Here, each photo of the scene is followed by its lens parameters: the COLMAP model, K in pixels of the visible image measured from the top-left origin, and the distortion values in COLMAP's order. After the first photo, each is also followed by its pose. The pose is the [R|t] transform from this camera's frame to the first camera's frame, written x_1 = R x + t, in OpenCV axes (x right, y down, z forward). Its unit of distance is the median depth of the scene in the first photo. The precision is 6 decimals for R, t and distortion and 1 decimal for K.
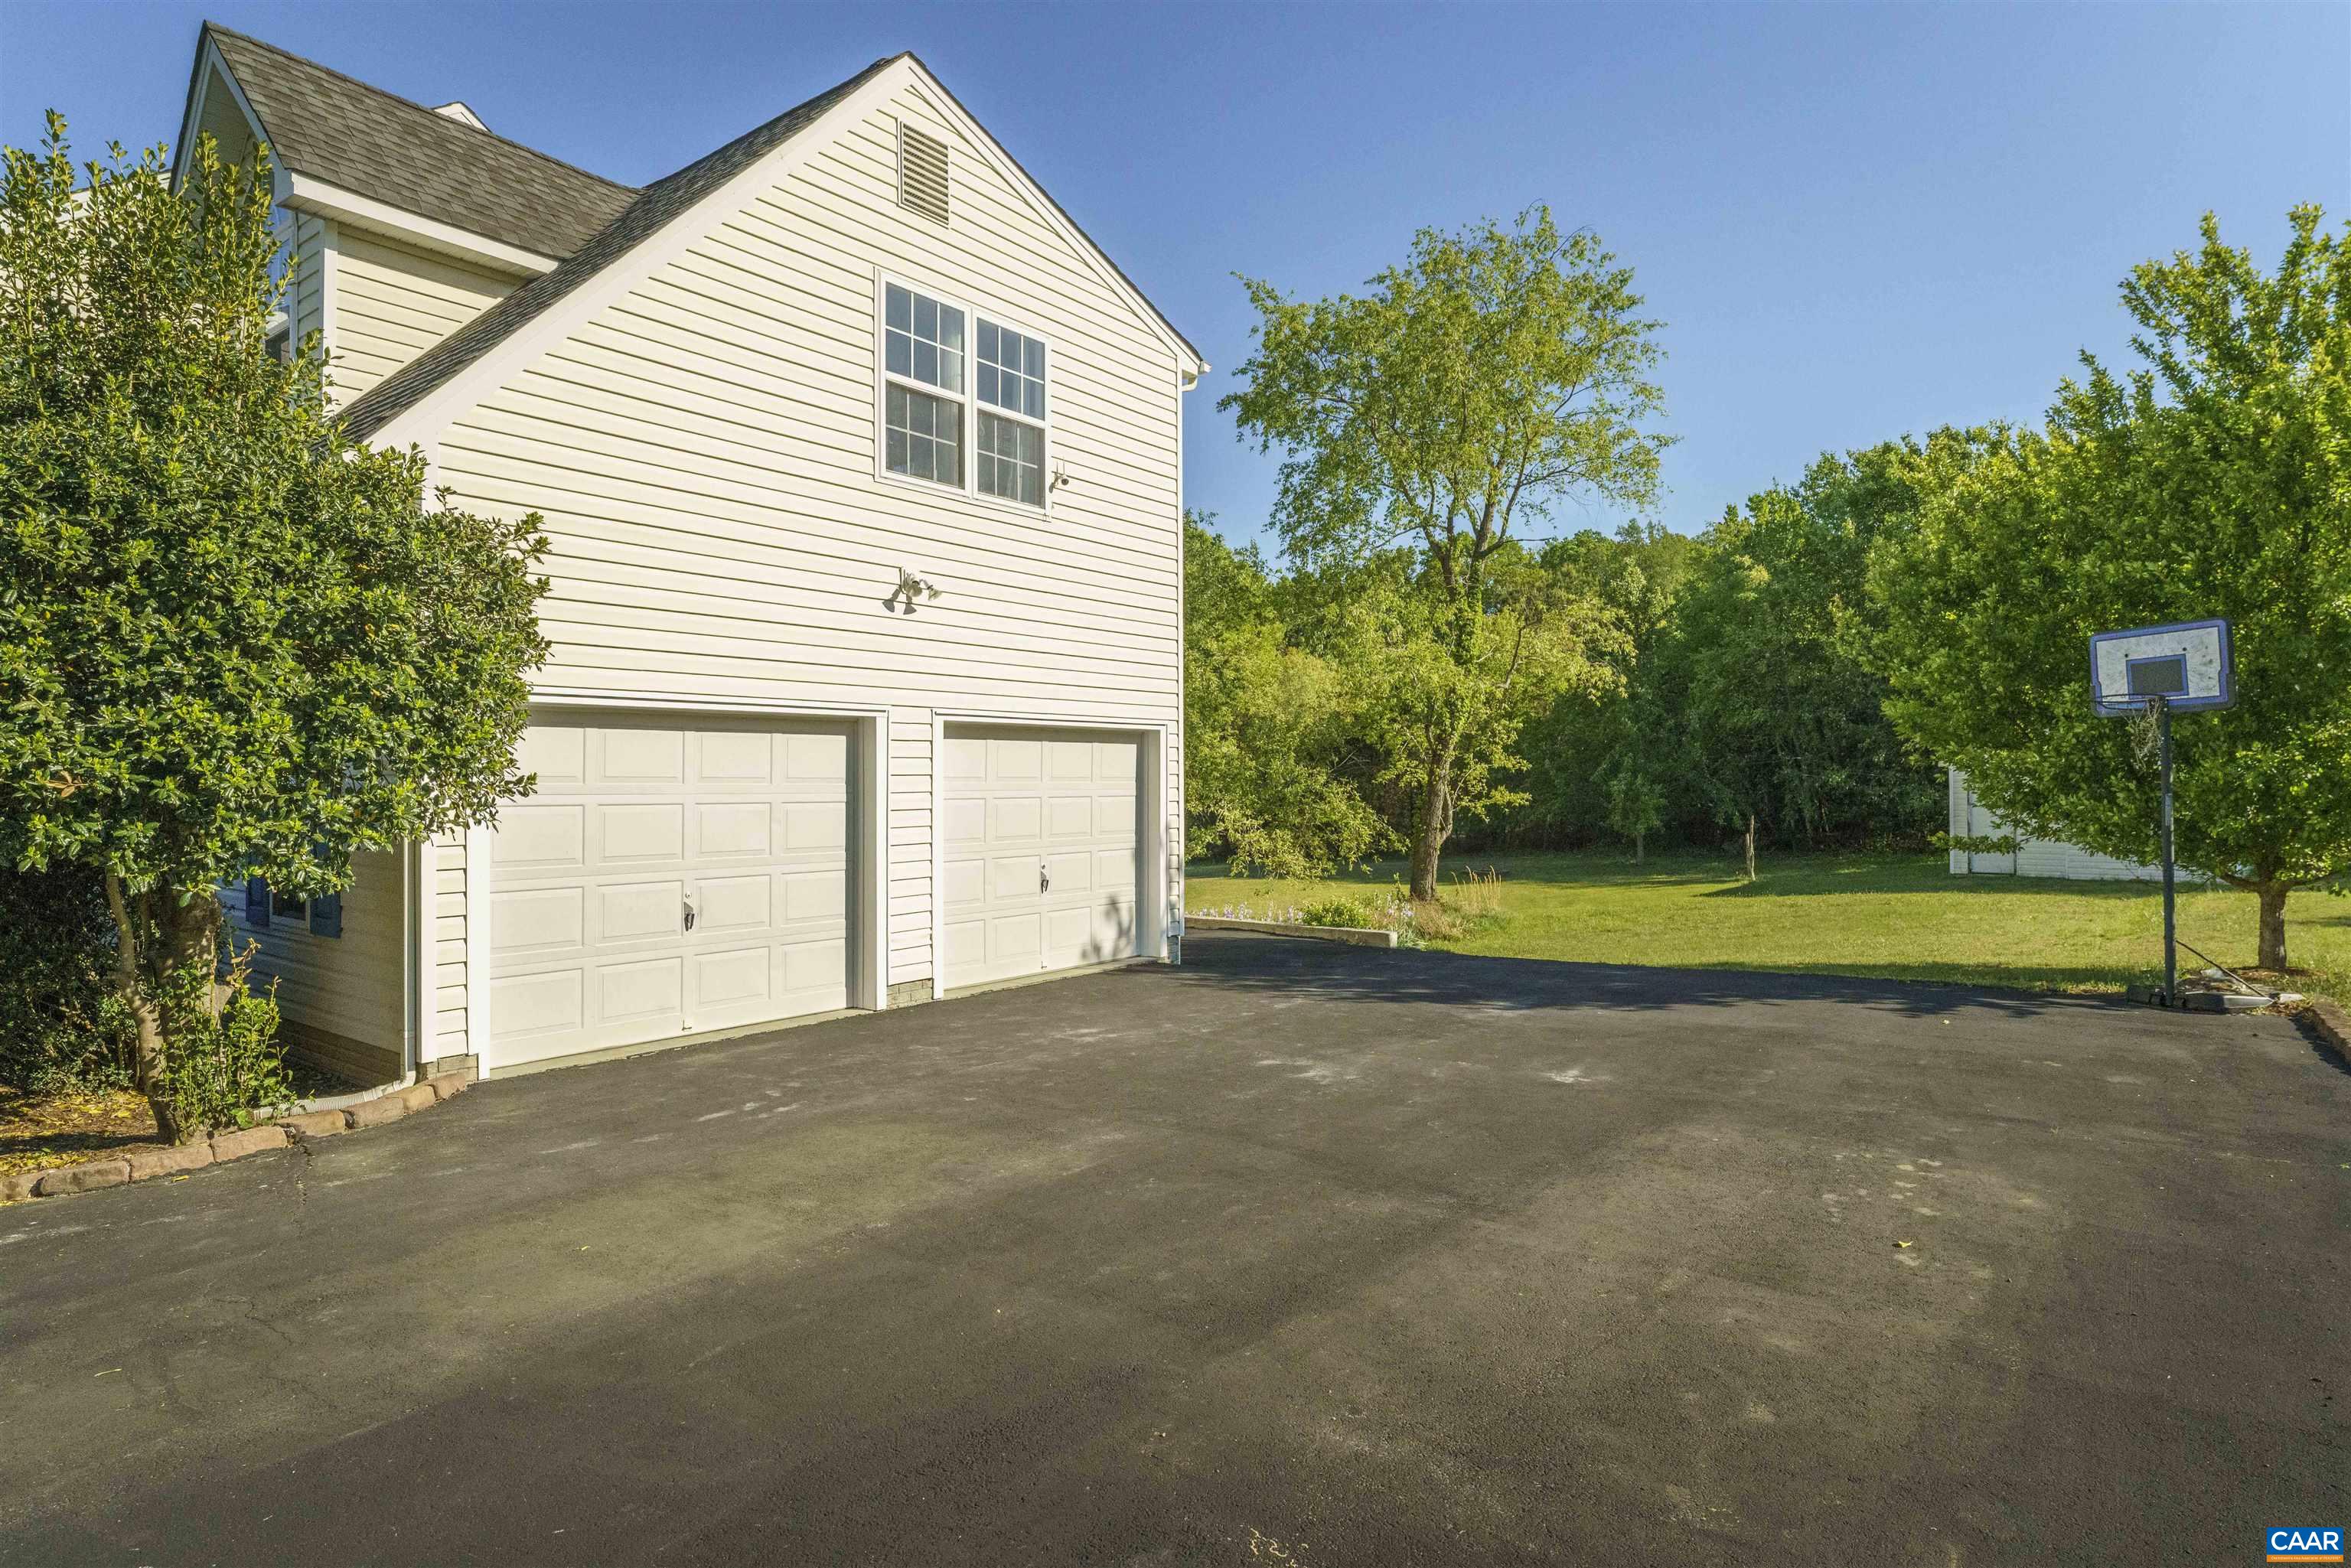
lens RADIAL K [[1250.1, 0, 1183.1], [0, 1250.1, 785.1], [0, 0, 1]] dist [0.004783, 0.000184]
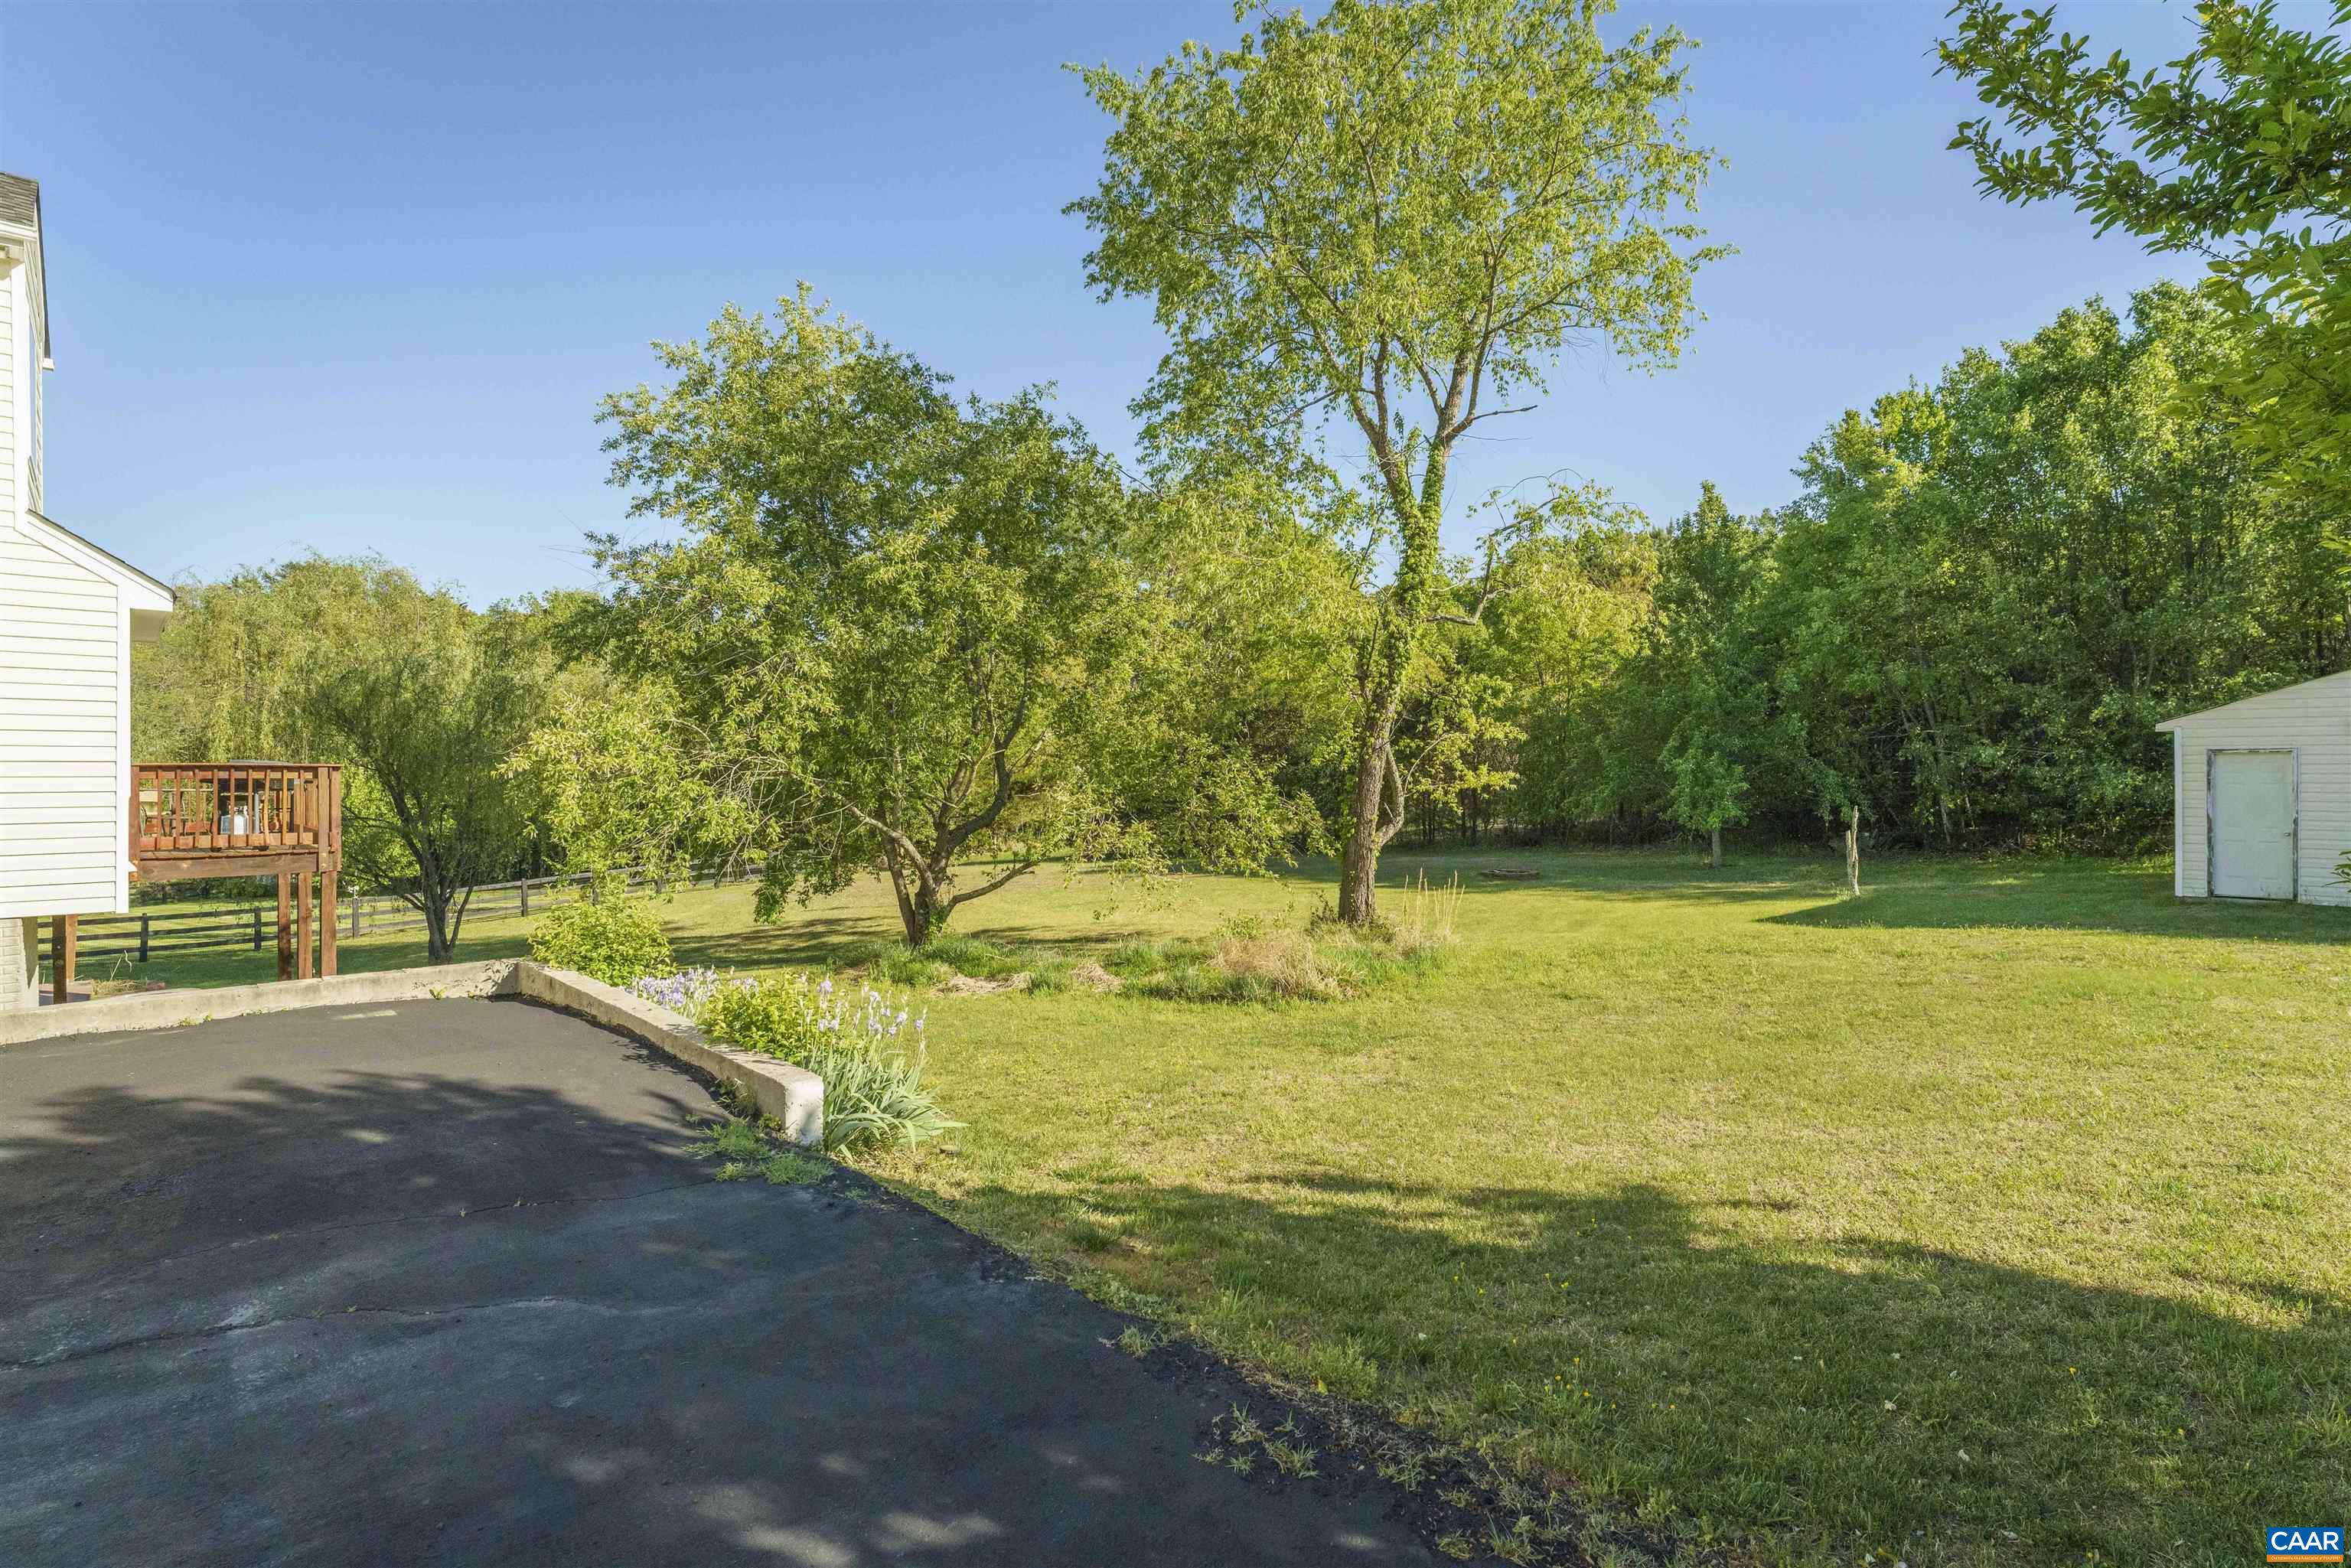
lens RADIAL K [[1070.0, 0, 1166.2], [0, 1070.0, 782.3], [0, 0, 1]] dist [-0.019091, -0.000384]
pose [[0.983681, 0.001374, -0.179914, 0.182426], [-0.000373, 0.999984, 0.005597, 0.008464], [0.179919, -0.005439, 0.983666, 0.344917]]
